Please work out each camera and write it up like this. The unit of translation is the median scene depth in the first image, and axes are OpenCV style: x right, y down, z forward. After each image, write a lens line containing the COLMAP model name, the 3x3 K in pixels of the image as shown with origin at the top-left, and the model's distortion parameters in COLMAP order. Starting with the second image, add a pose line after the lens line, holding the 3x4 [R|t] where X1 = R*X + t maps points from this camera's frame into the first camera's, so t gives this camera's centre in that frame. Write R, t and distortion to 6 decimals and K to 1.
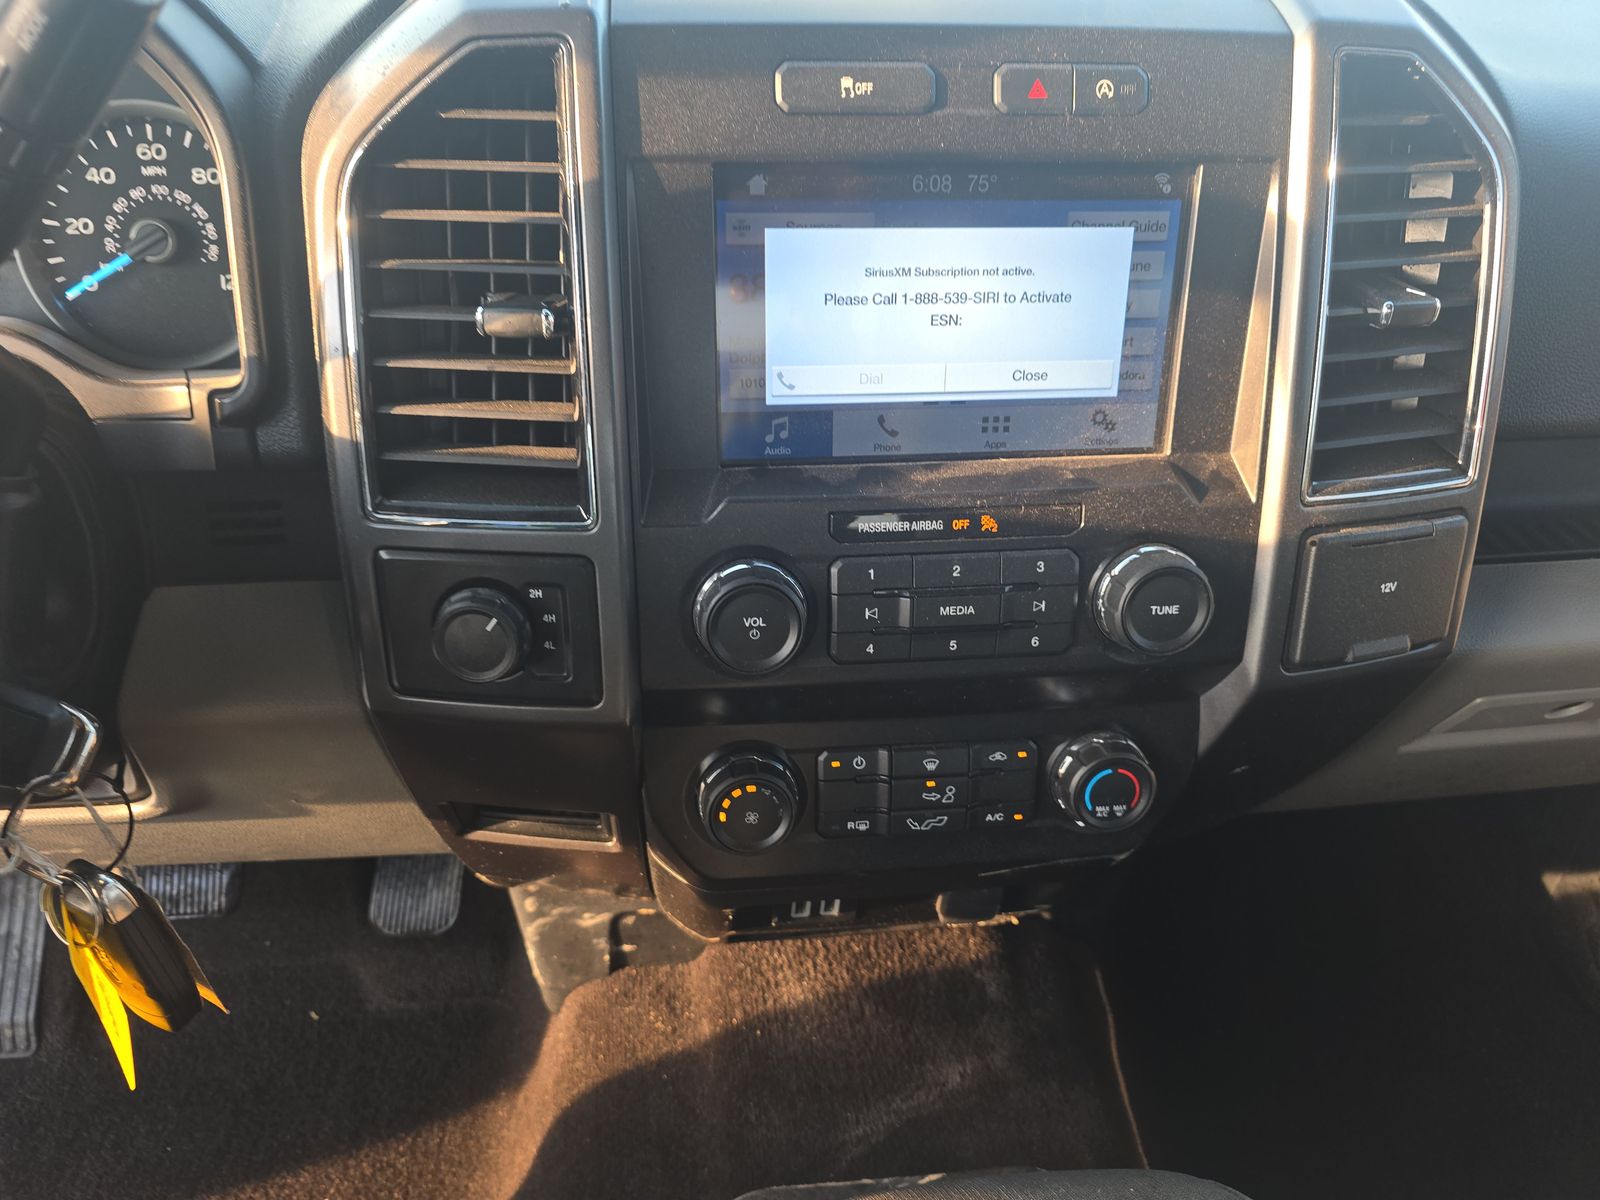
lens RADIAL K [[1104.3, 0, 789.3], [0, 1104.3, 584.5], [0, 0, 1]] dist [0.023756, -0.026887]
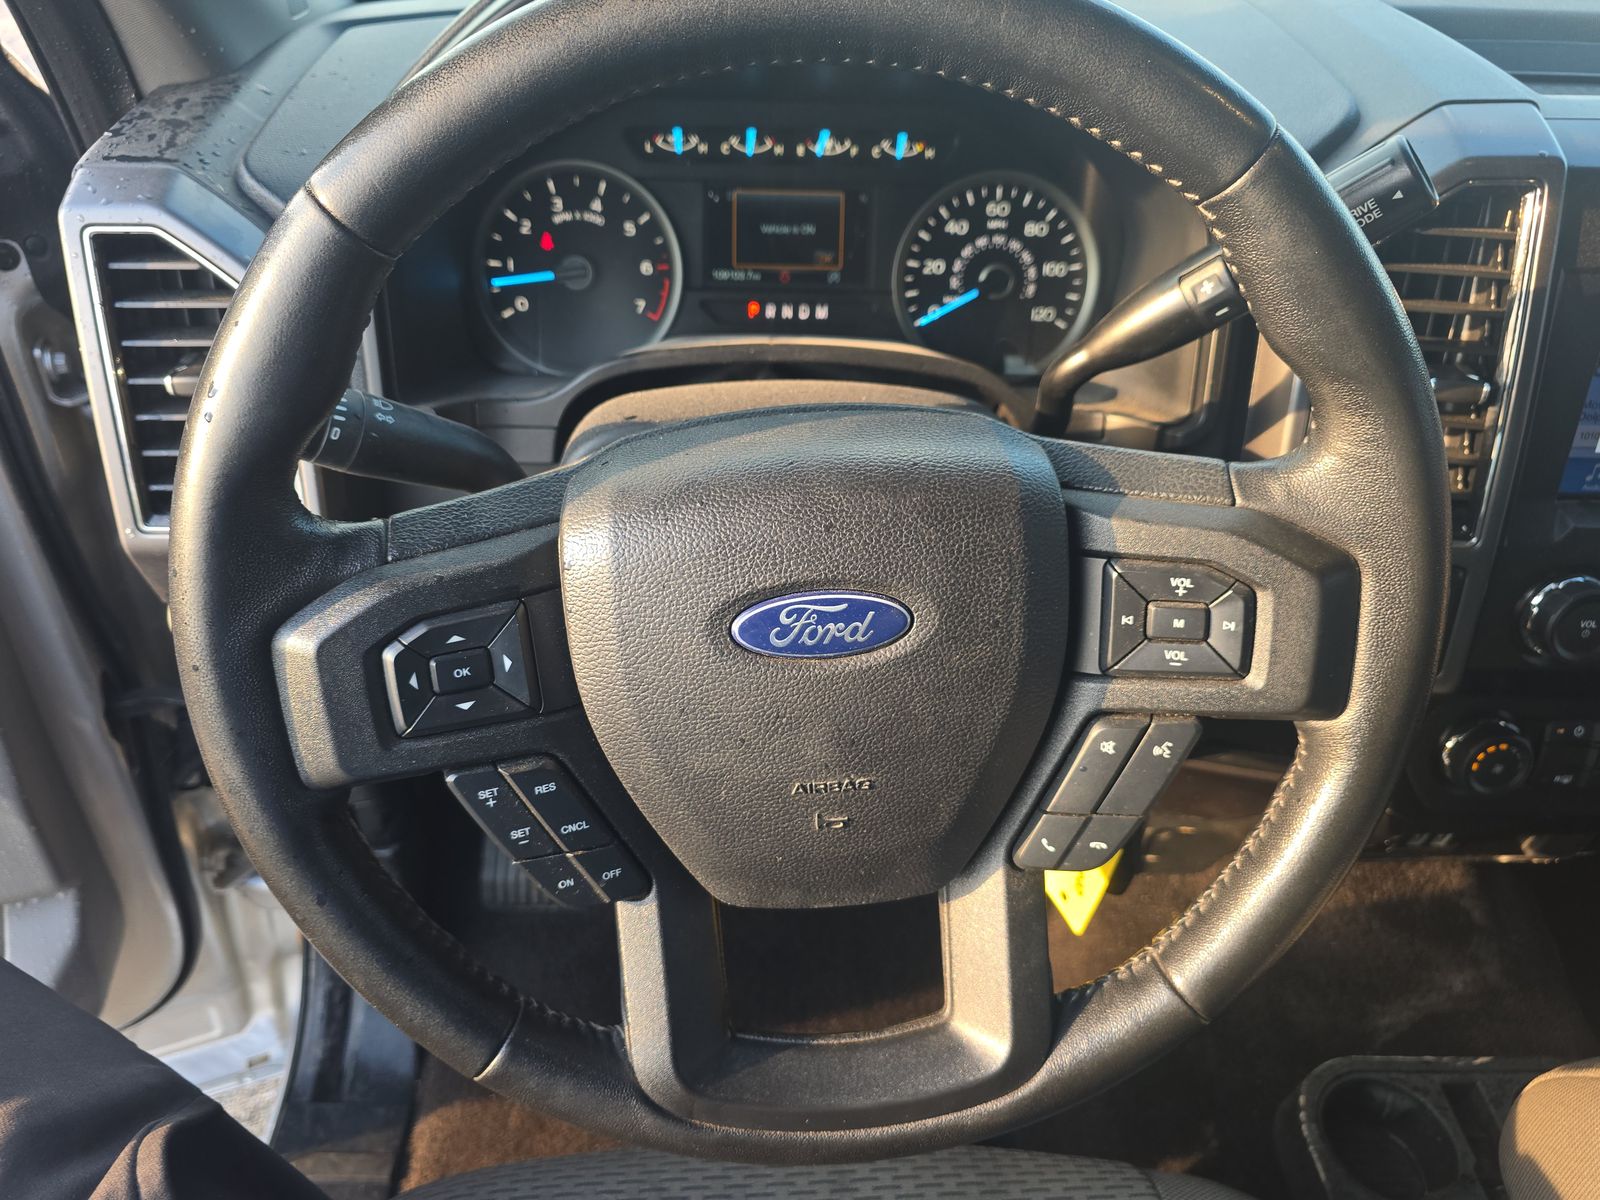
lens RADIAL K [[1104.3, 0, 789.3], [0, 1104.3, 584.5], [0, 0, 1]] dist [0.023756, -0.026887]
pose [[0.995979, 0.055903, -0.070002, -0.693882], [-0.050718, 0.995985, 0.073769, -0.048260], [0.073844, -0.069922, 0.994816, -0.287188]]
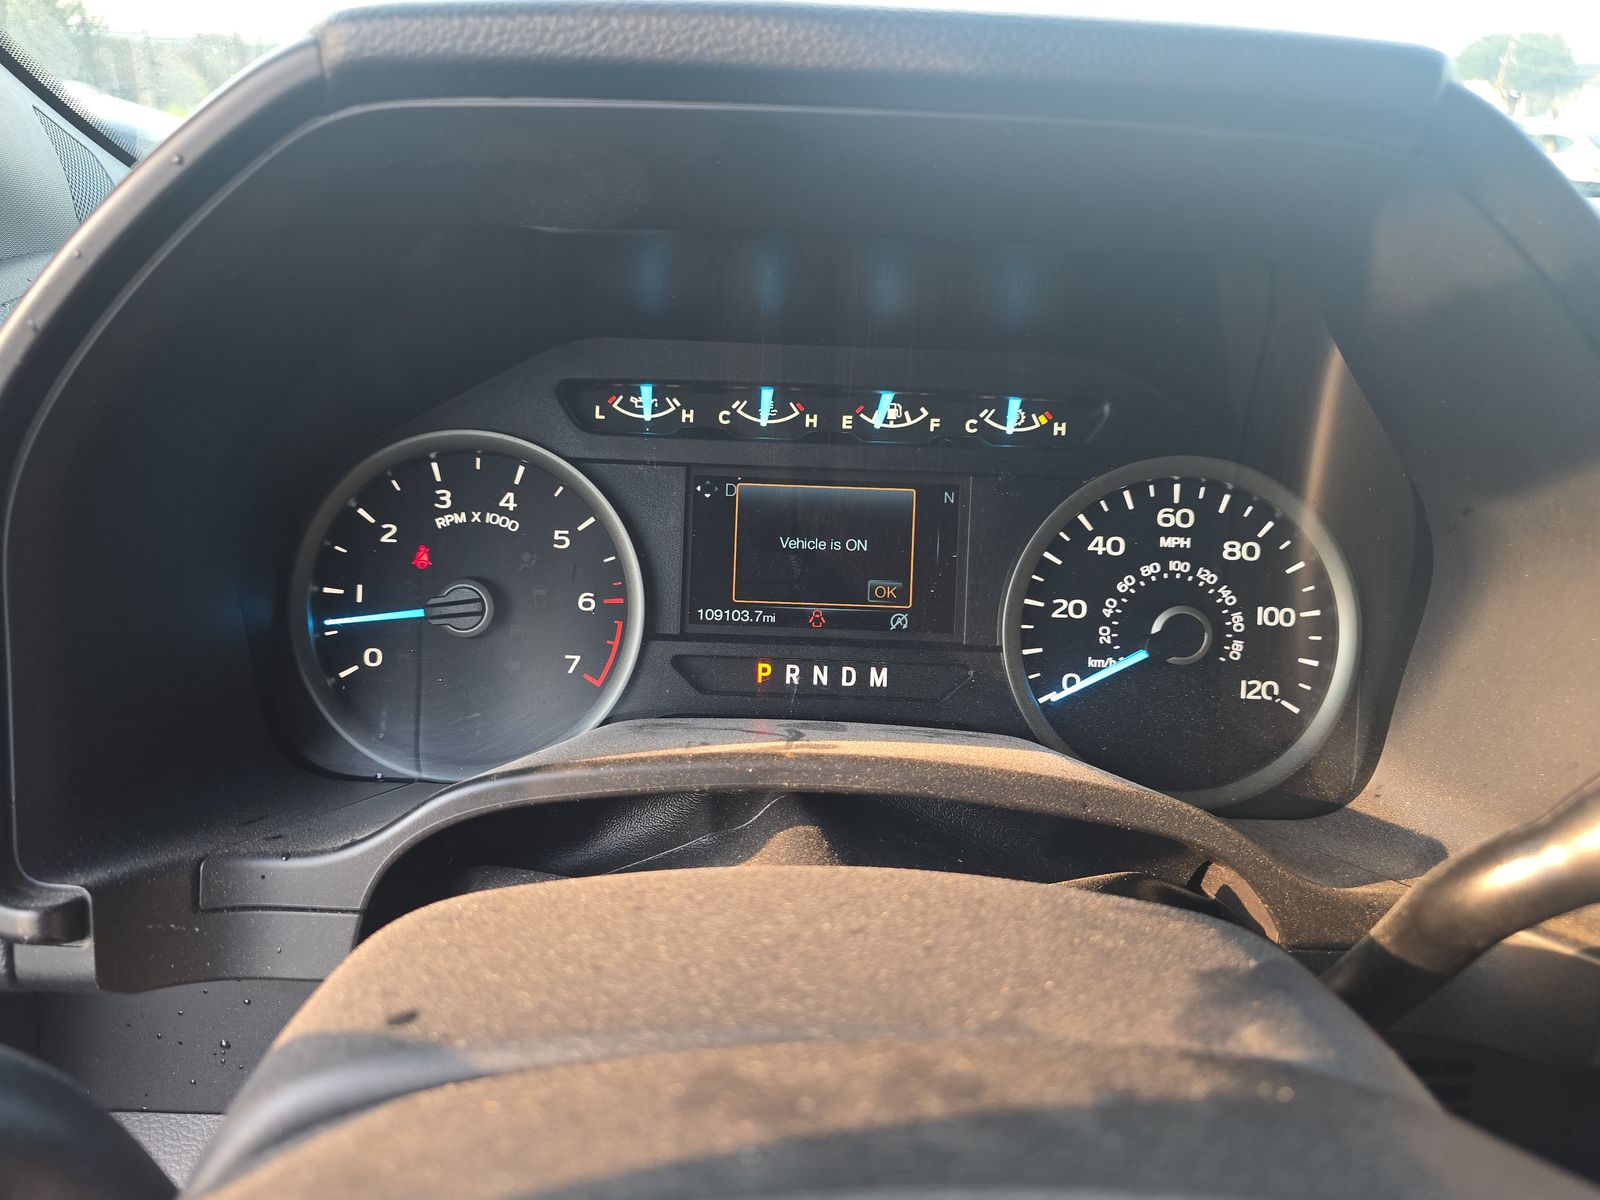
lens RADIAL K [[1104.3, 0, 789.3], [0, 1104.3, 584.5], [0, 0, 1]] dist [0.023756, -0.026887]
pose [[0.992826, 0.051868, -0.107736, -0.746288], [-0.072348, 0.977953, -0.195894, -0.179504], [0.095200, 0.202283, 0.974689, 0.254464]]
